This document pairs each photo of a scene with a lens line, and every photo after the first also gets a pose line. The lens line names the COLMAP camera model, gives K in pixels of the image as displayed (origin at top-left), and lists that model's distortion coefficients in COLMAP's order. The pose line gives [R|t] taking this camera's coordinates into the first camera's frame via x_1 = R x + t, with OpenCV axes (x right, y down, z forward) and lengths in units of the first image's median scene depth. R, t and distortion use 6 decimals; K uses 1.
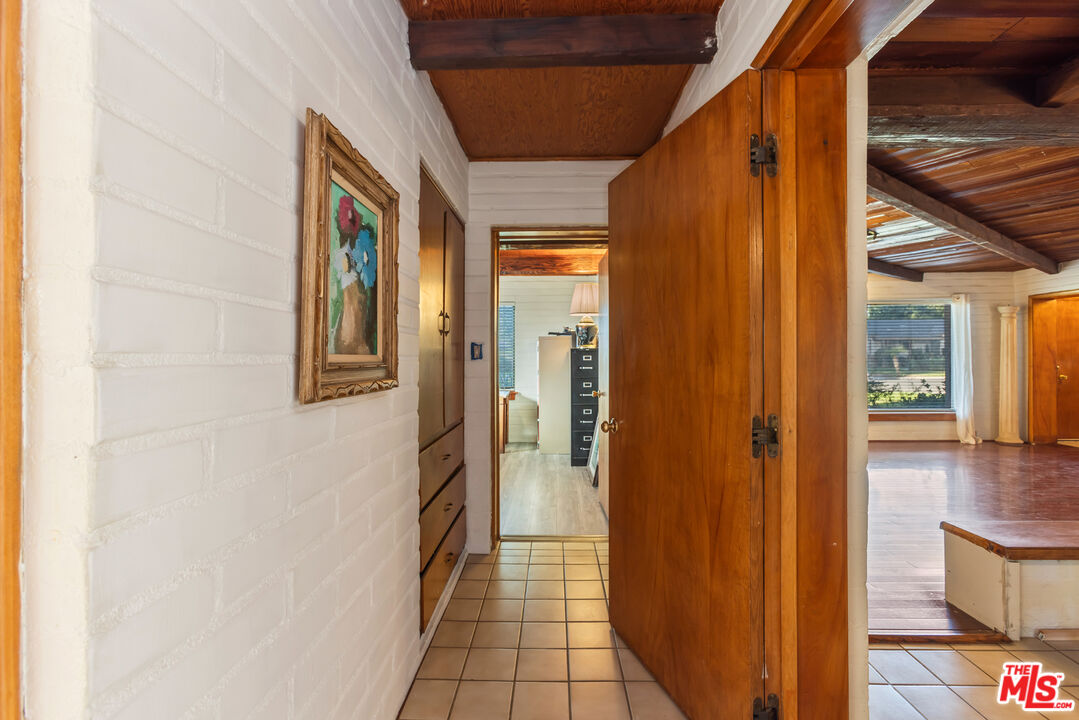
lens RADIAL K [[480.4, 0, 541.8], [0, 480.4, 357.0], [0, 0, 1]] dist [0.001289, 0.000227]
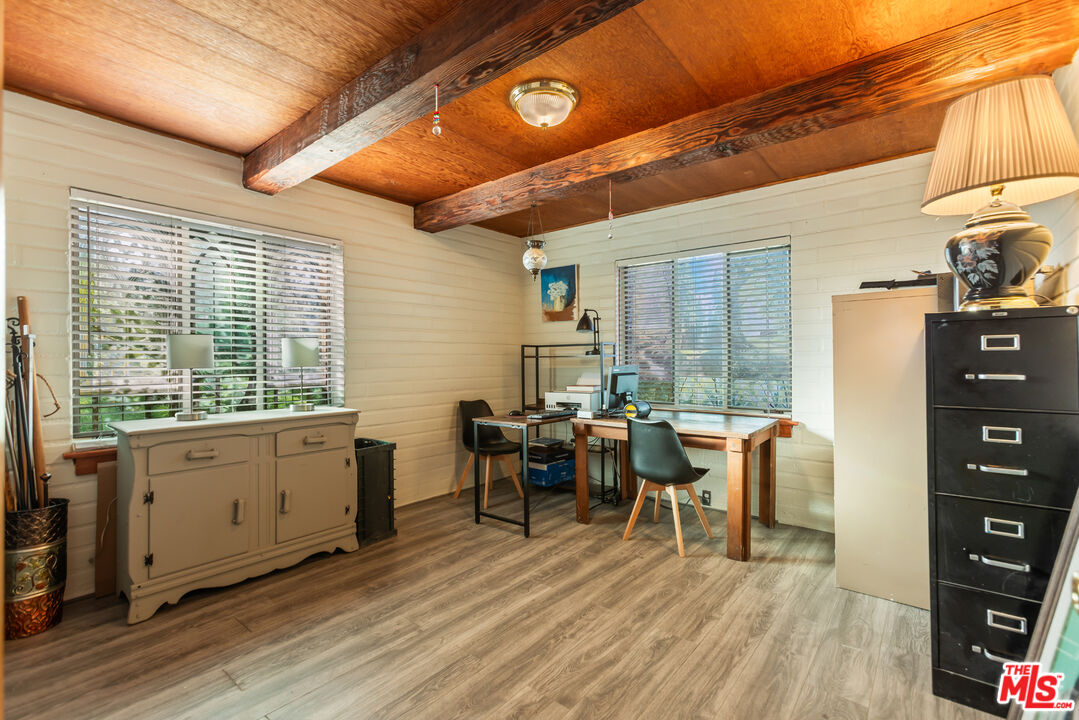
lens RADIAL K [[480.4, 0, 541.8], [0, 480.4, 357.0], [0, 0, 1]] dist [0.001289, 0.000227]
pose [[0.793337, -0.010912, -0.608685, 0.050980], [0.011885, 0.999926, -0.002436, 0.007941], [0.608667, -0.005301, 0.793408, 0.593058]]
